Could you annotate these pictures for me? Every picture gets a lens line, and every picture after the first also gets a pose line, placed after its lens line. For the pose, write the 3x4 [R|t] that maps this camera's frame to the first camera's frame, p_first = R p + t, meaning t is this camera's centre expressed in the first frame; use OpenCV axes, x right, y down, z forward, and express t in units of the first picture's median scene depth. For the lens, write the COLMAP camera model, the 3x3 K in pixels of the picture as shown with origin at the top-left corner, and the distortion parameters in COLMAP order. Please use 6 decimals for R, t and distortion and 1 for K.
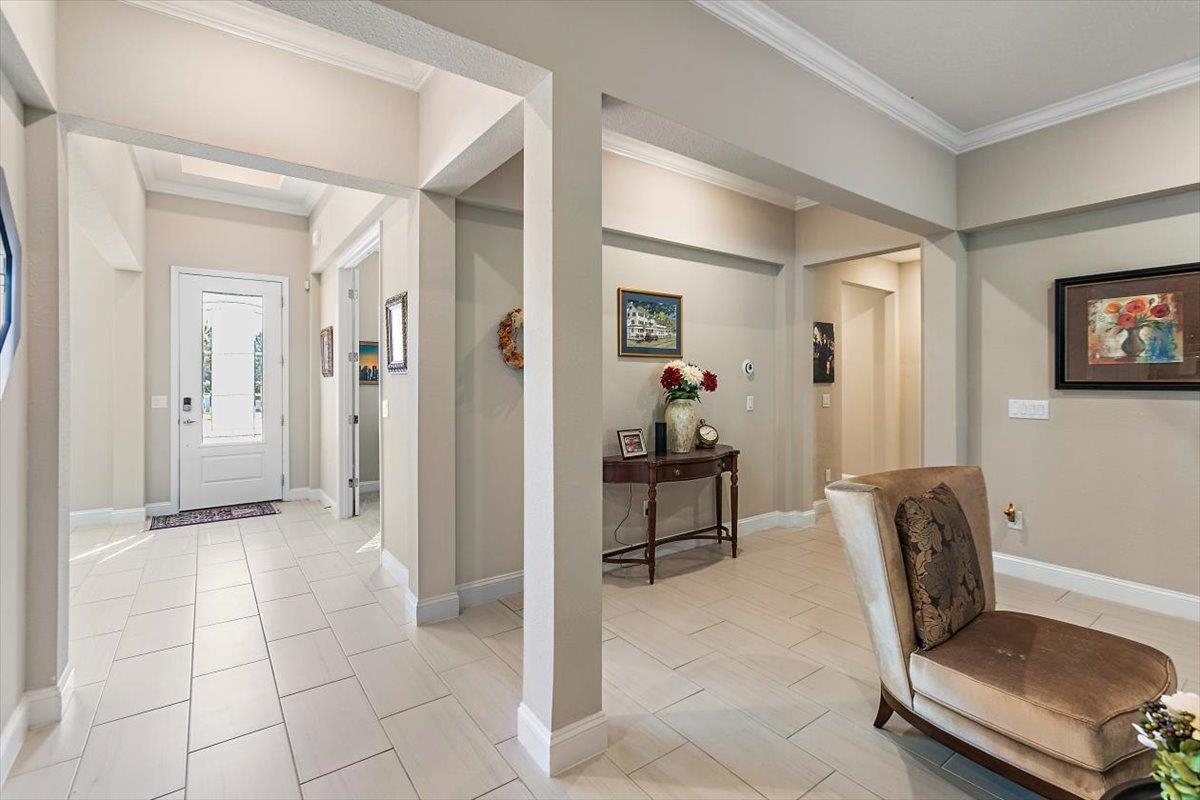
lens RADIAL K [[535.3, 0, 595.2], [0, 535.3, 380.1], [0, 0, 1]] dist [-0.001831, 0.000466]
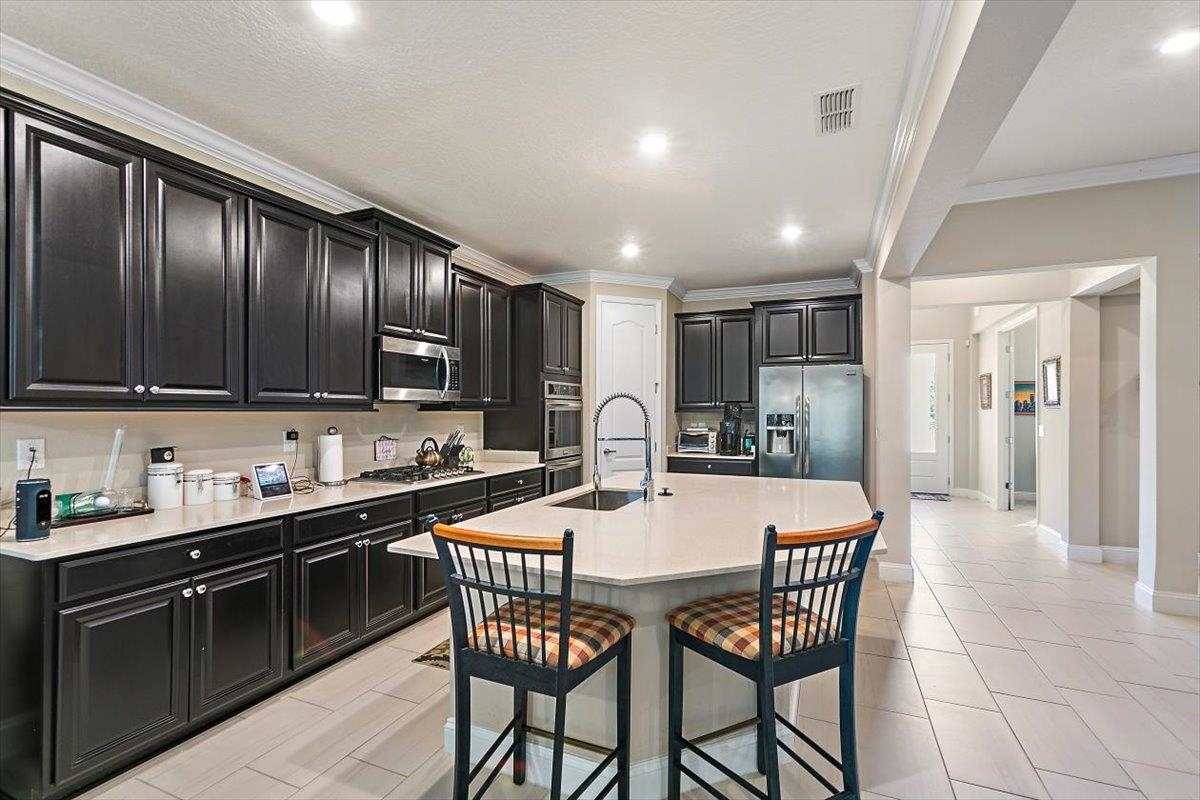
lens RADIAL K [[545.1, 0, 599.6], [0, 545.1, 408.8], [0, 0, 1]] dist [-0.000643, -0.000047]
pose [[0.518066, 0.000573, -0.855341, 0.267484], [-0.003394, 0.999993, -0.001385, -0.002553], [0.855334, 0.003621, 0.518064, -0.833259]]
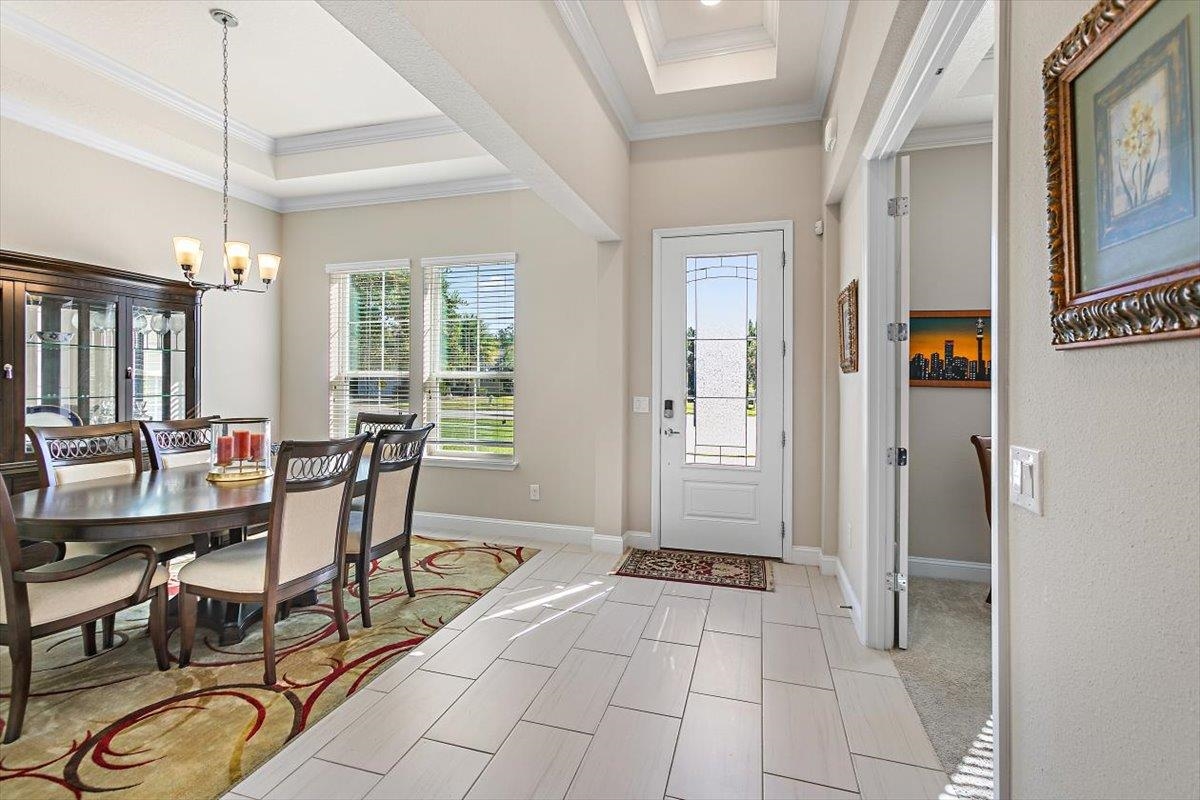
lens RADIAL K [[546.5, 0, 597.8], [0, 546.5, 377.4], [0, 0, 1]] dist [-0.003164, -0.000249]
pose [[0.609183, 0.003081, -0.793024, -0.283402], [-0.005827, 0.999983, -0.000592, 0.001812], [0.793009, 0.004981, 0.609190, 0.608465]]
